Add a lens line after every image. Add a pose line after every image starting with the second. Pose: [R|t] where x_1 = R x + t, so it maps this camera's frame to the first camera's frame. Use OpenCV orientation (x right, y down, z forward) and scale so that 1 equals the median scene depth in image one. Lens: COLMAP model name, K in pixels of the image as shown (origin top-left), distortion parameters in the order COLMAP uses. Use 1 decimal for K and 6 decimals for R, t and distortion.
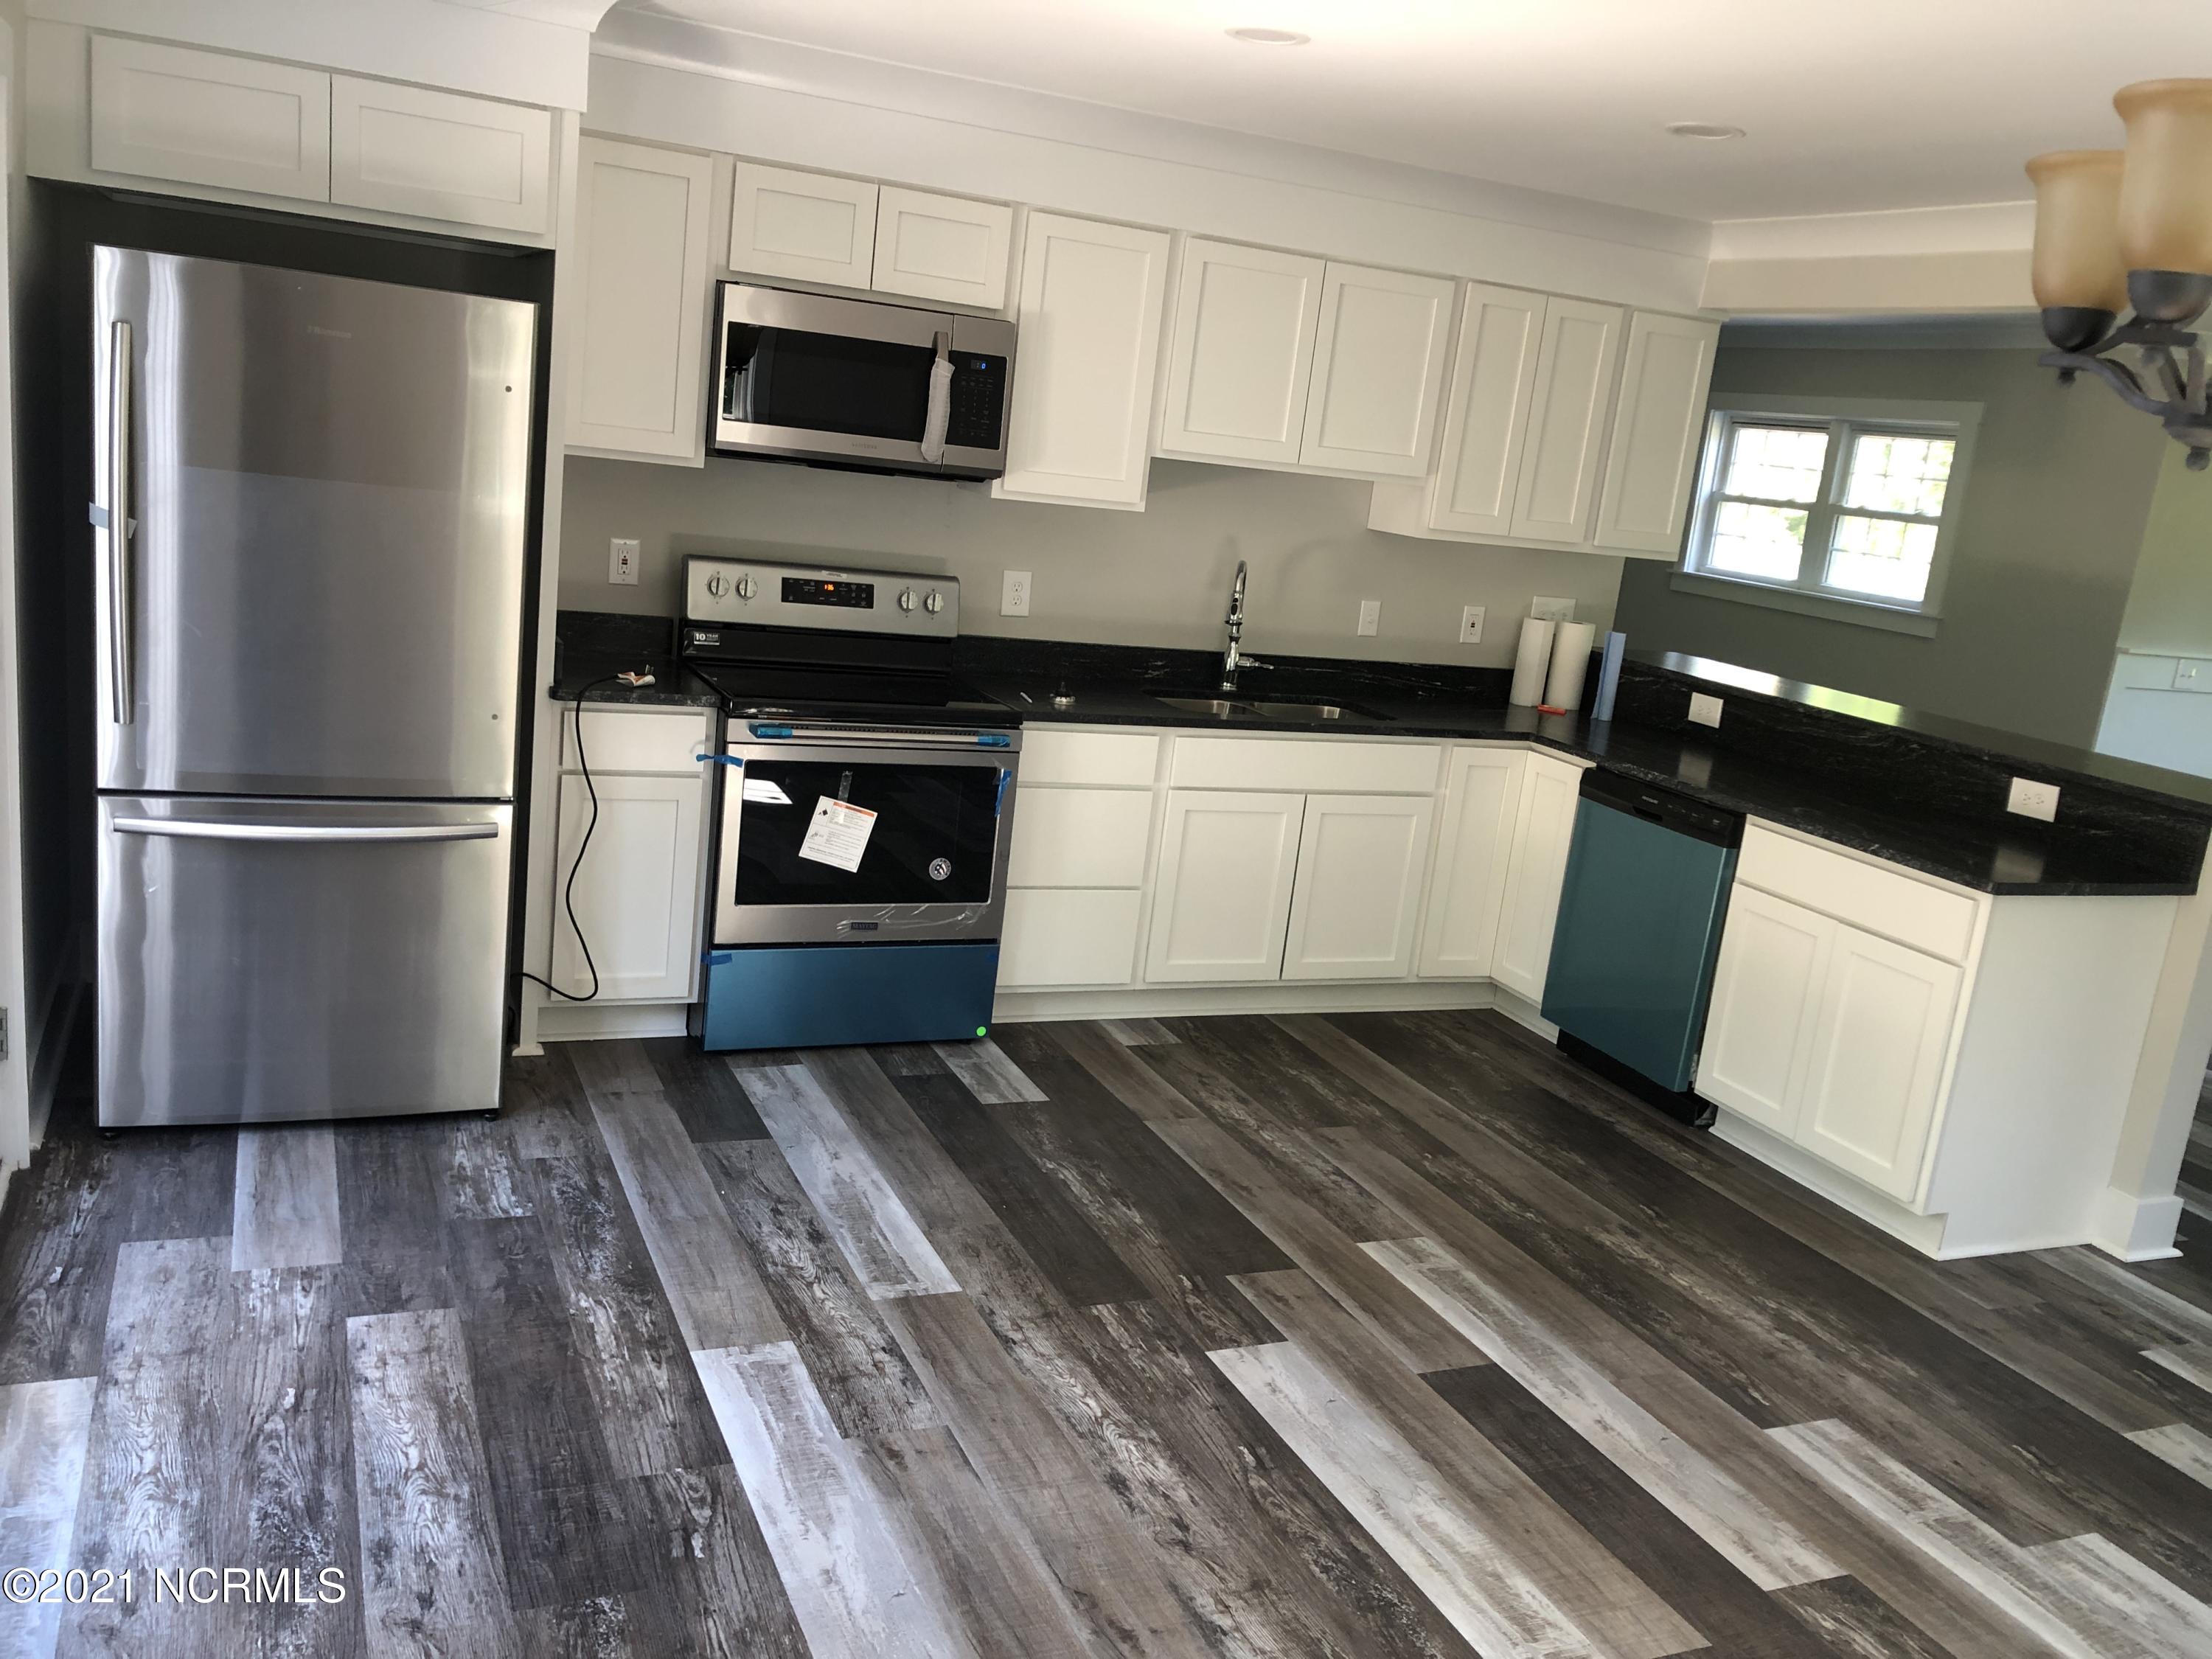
lens RADIAL K [[1752.6, 0, 1106.0], [0, 1752.6, 829.5], [0, 0, 1]] dist [0.072190, 0.000154]
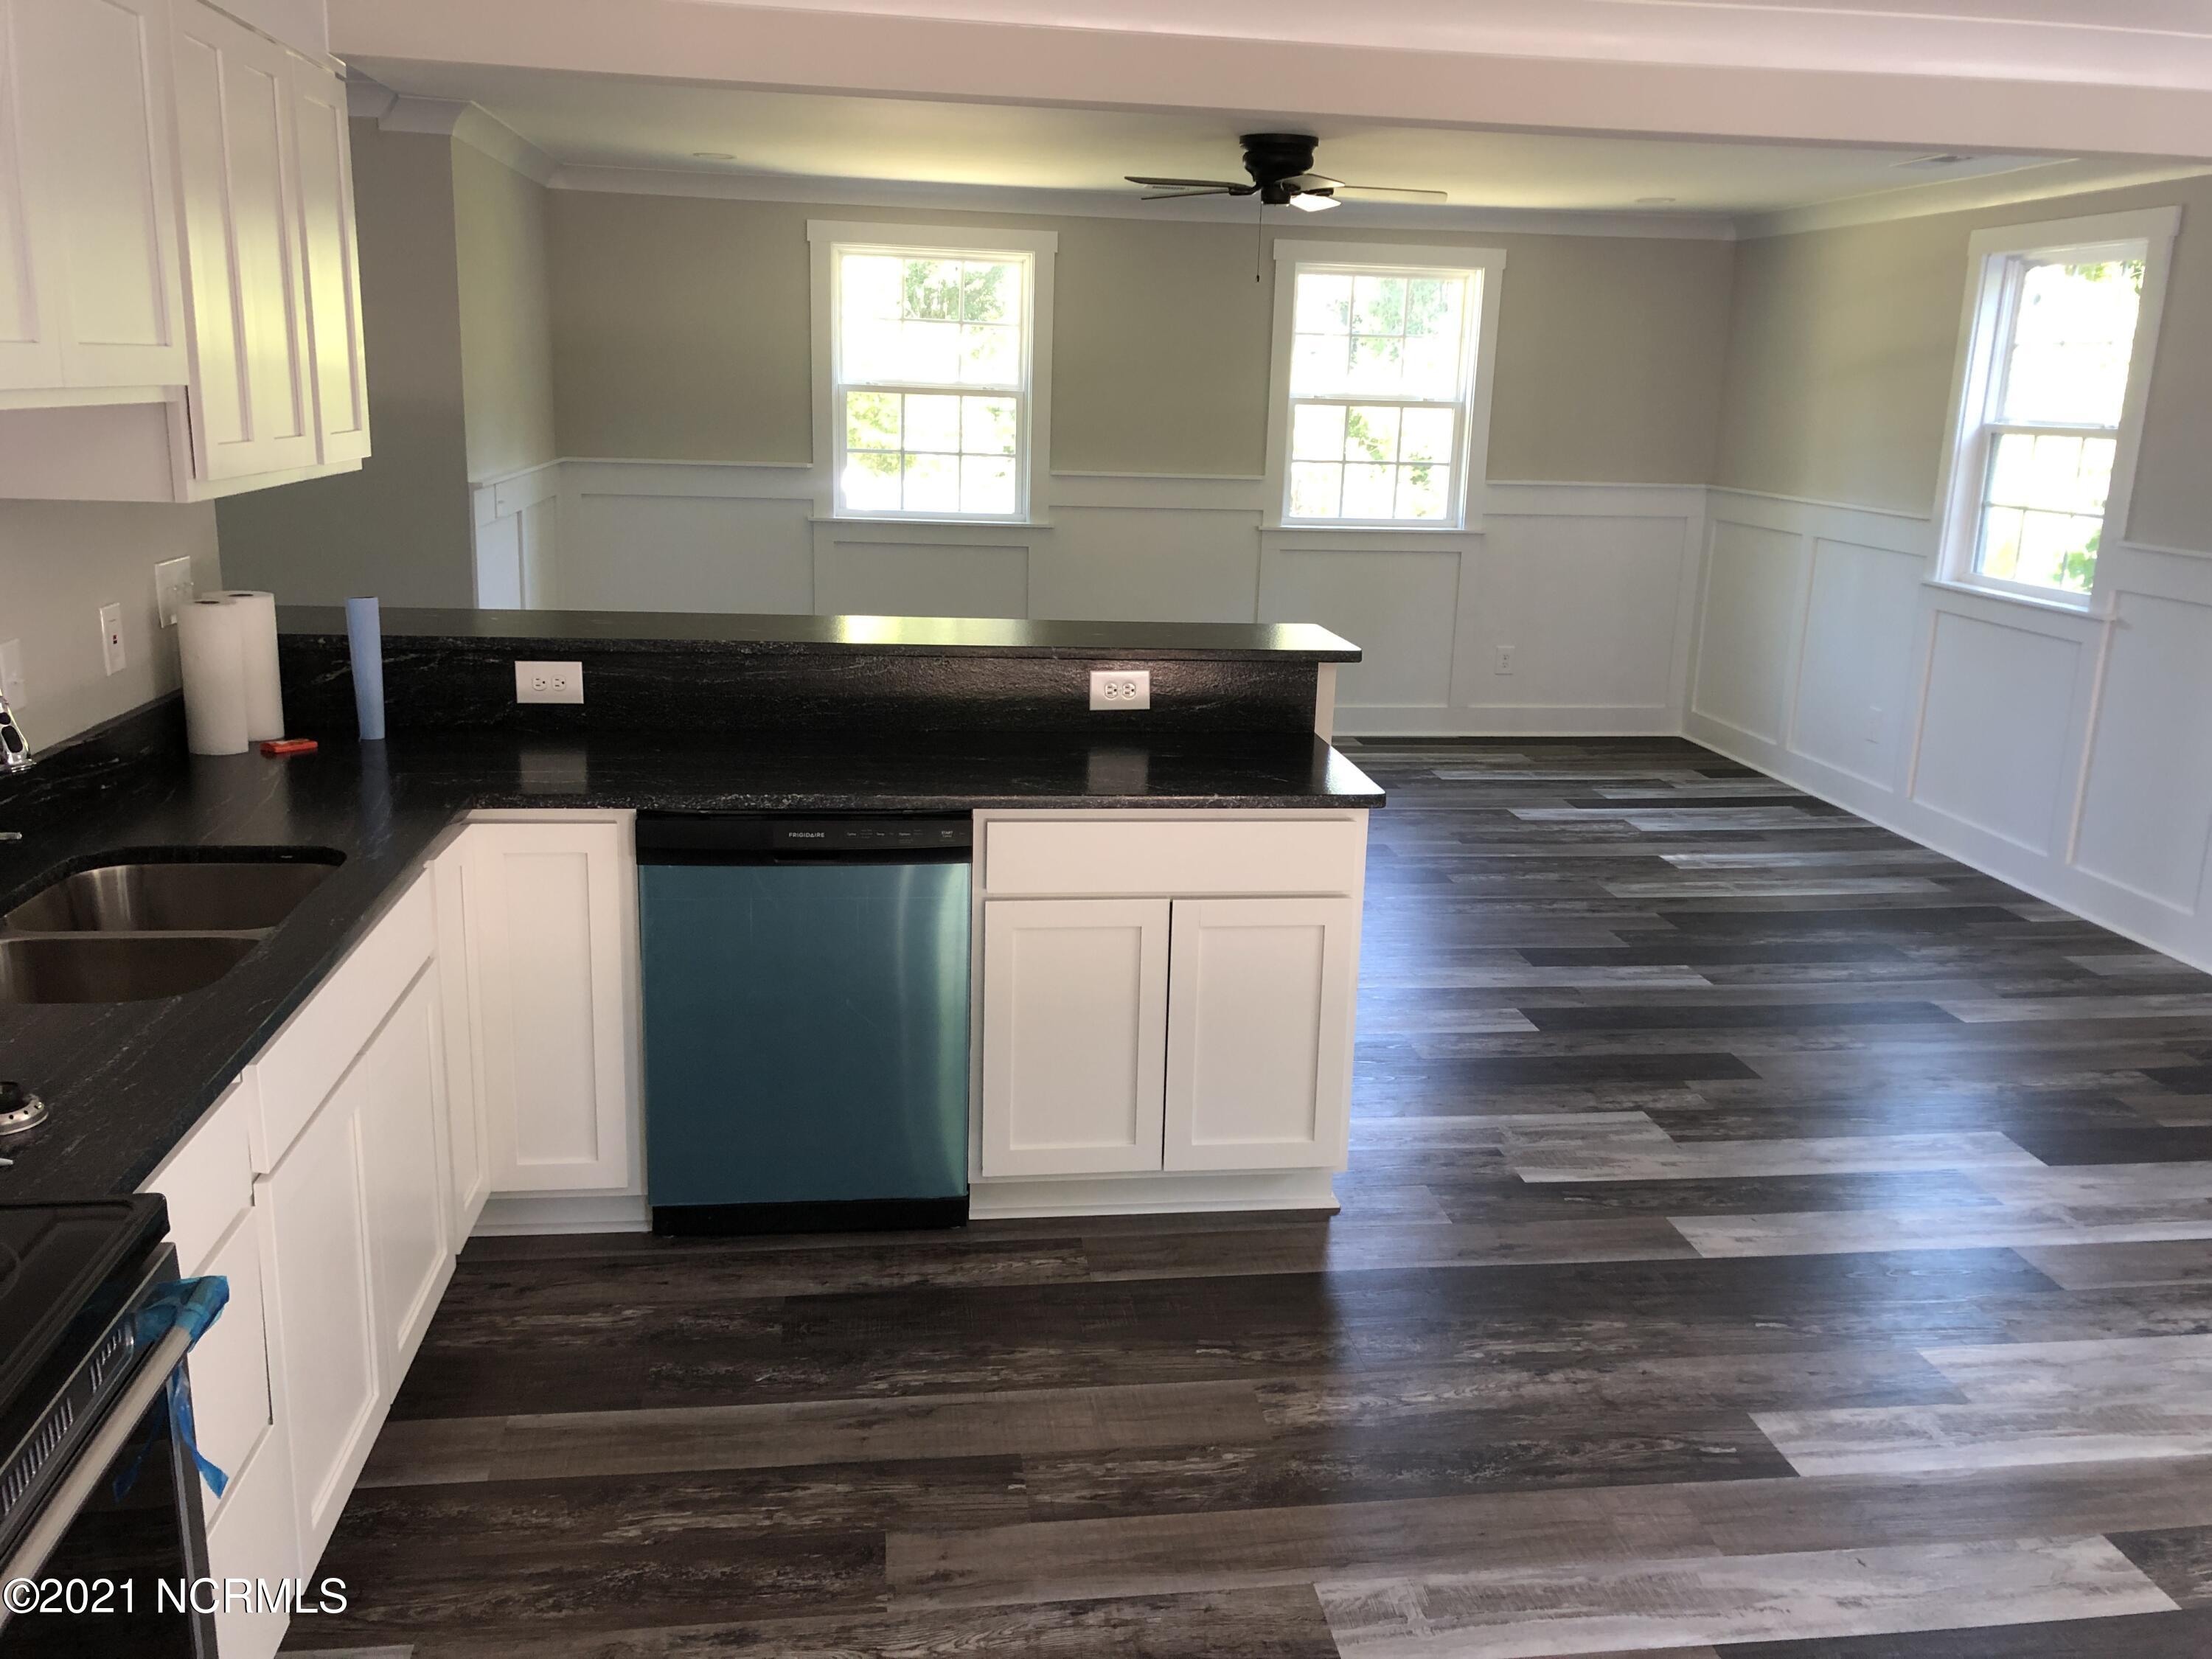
lens RADIAL K [[1844.8, 0, 1113.1], [0, 1844.8, 779.0], [0, 0, 1]] dist [0.013896, 0.000029]
pose [[0.281323, -0.310501, 0.907990, -0.325460], [0.216021, 0.942409, 0.255341, -0.211926], [-0.934982, 0.124312, 0.332197, 0.717313]]
